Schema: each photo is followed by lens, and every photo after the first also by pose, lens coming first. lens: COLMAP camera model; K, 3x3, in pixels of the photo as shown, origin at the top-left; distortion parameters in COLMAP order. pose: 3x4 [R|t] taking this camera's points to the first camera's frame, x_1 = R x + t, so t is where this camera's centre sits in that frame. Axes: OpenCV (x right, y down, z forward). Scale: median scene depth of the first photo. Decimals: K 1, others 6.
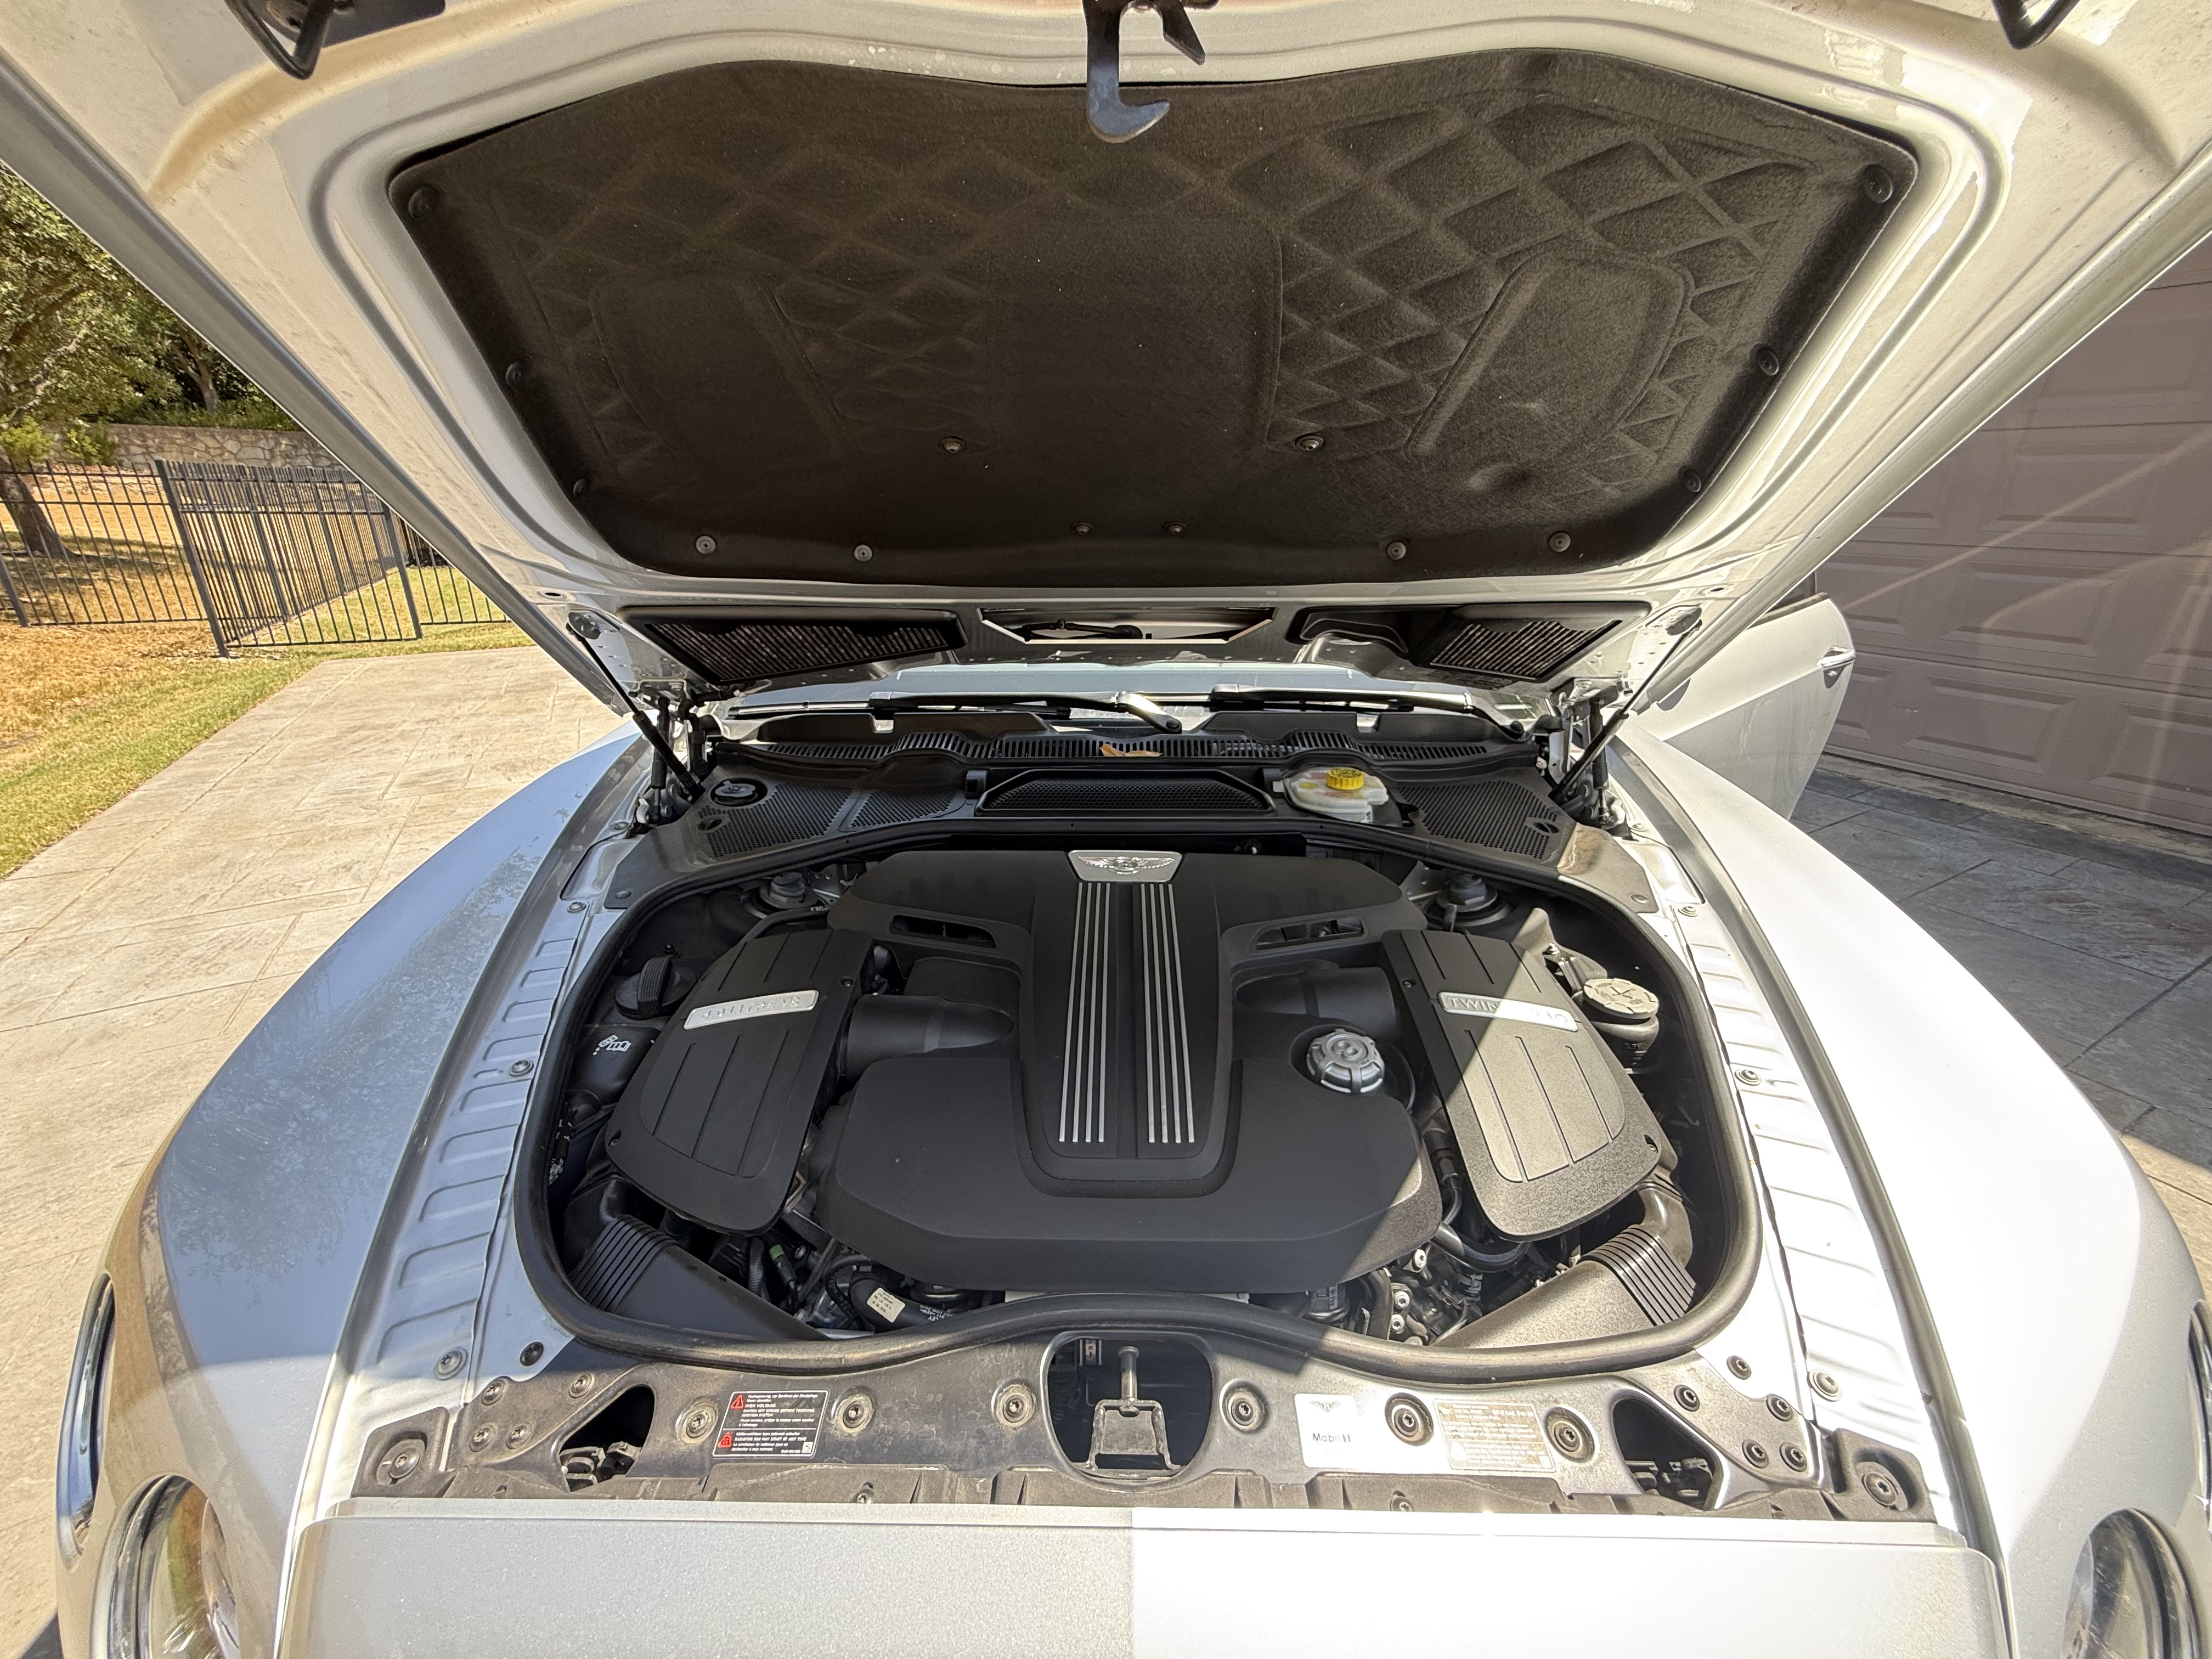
lens RADIAL K [[908.5, 0, 1097.3], [0, 908.5, 807.2], [0, 0, 1]] dist [0.004317, 0.000300]
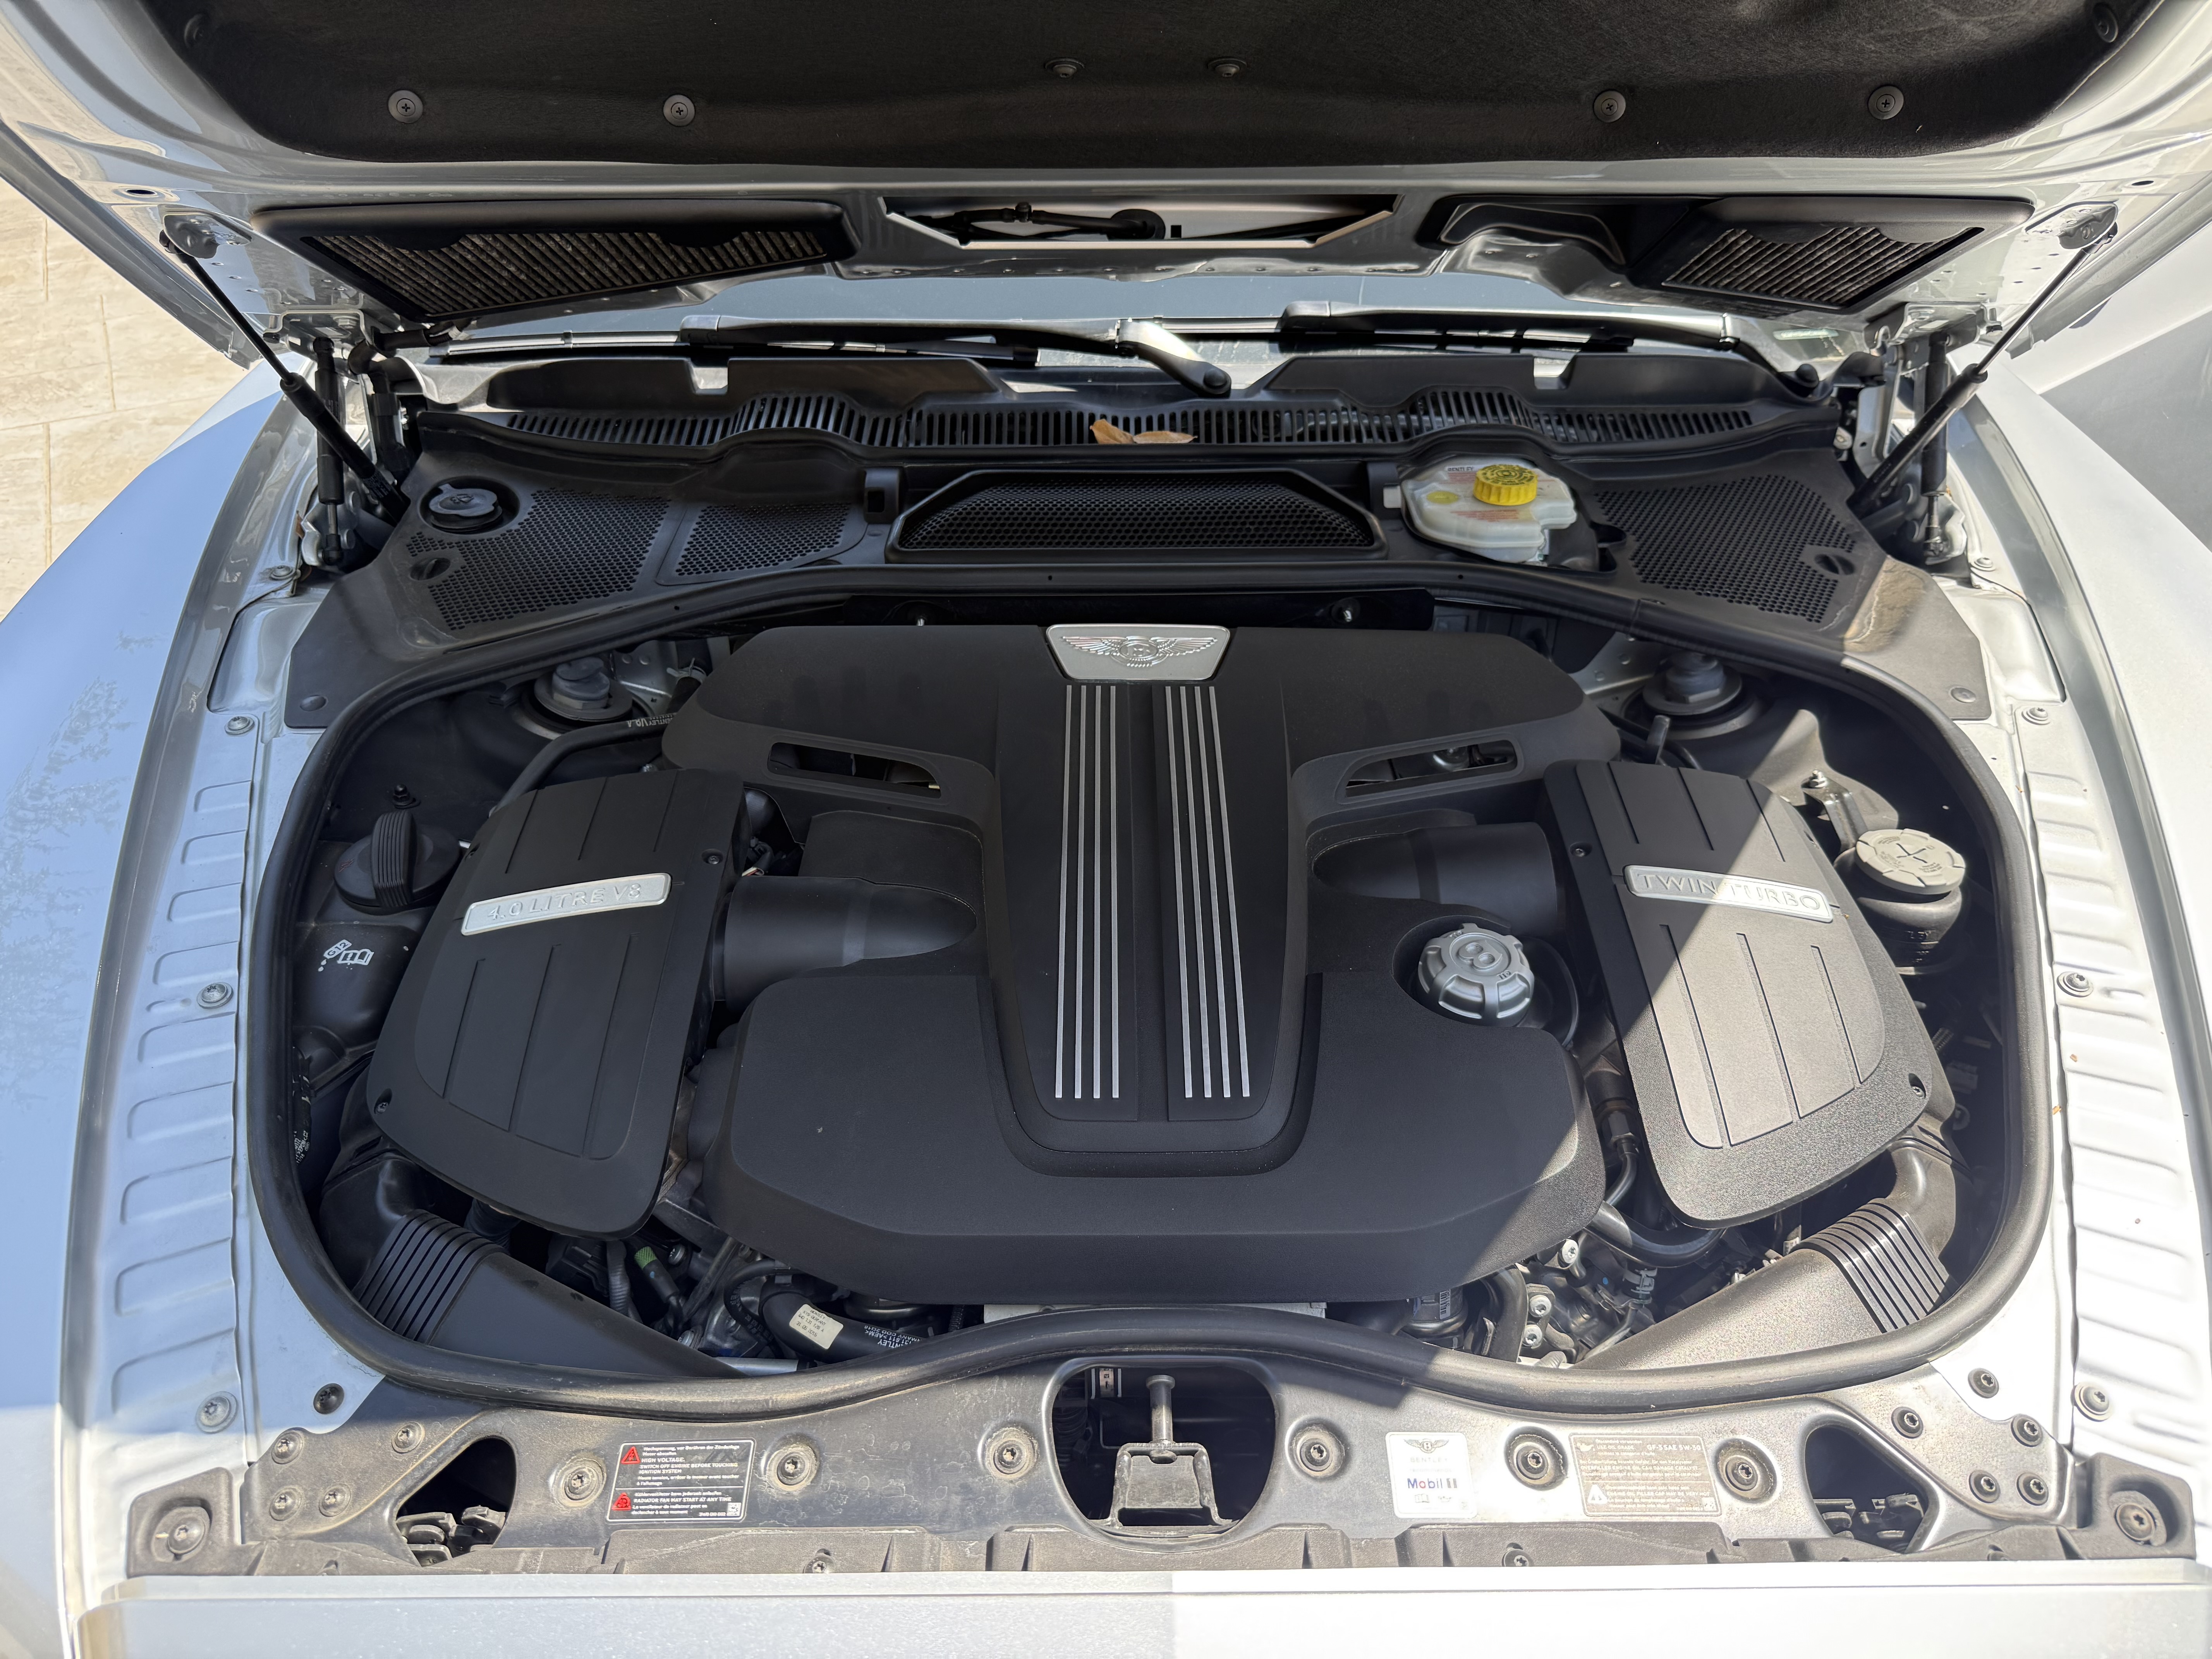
lens RADIAL K [[1568.1, 0, 1117.7], [0, 1568.1, 831.1], [0, 0, 1]] dist [0.004700, -0.016878]
pose [[0.999652, -0.011404, 0.023773, -0.019699], [0.006004, 0.976389, 0.215935, -0.082180], [-0.025674, -0.215717, 0.976118, -0.101734]]
